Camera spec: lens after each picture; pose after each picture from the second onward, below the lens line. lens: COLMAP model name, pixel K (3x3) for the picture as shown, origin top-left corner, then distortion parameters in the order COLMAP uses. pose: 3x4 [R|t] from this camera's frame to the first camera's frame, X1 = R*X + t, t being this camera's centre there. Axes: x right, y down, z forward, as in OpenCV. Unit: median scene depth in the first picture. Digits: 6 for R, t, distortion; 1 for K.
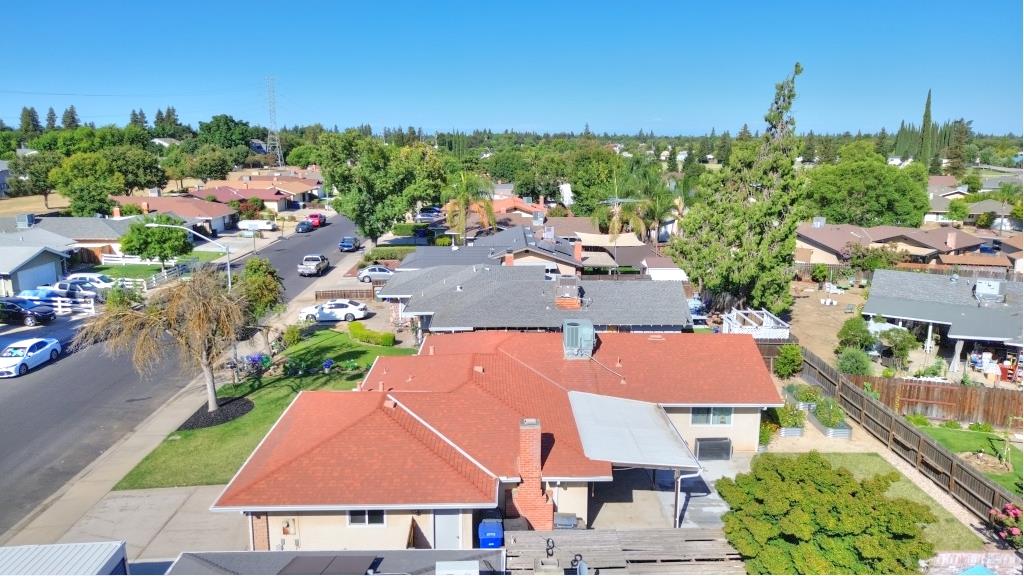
lens RADIAL K [[721.0, 0, 512.0], [0, 721.0, 288.0], [0, 0, 1]] dist [0.083192, -0.178340]
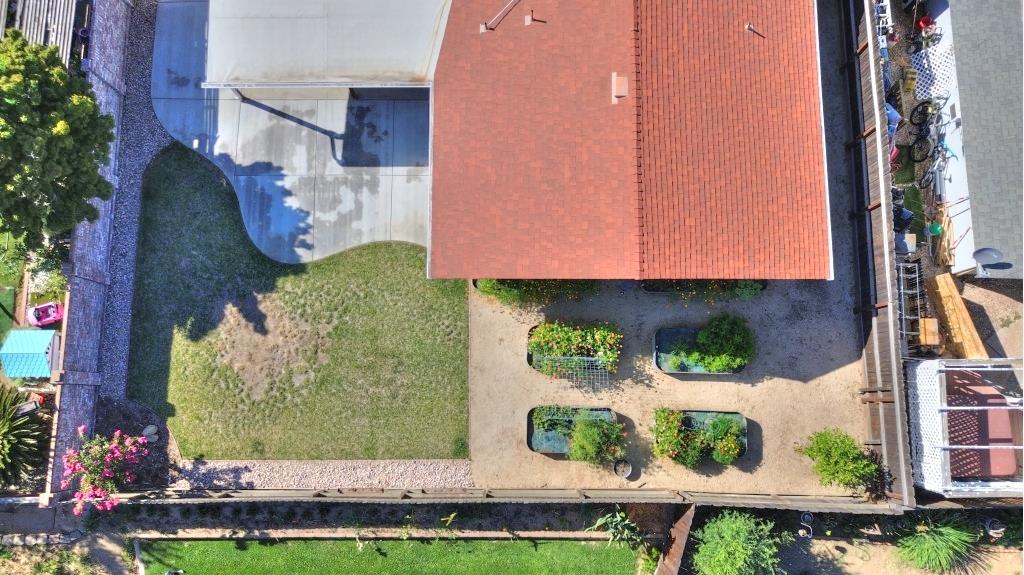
lens RADIAL K [[721.0, 0, 512.0], [0, 721.0, 287.5], [0, 0, 1]] dist [0.083192, -0.178340]
pose [[-0.036471, 0.985514, -0.165627, 0.318589], [-0.195684, 0.155486, 0.968262, -0.287965], [0.979989, 0.067724, 0.187179, 0.641567]]
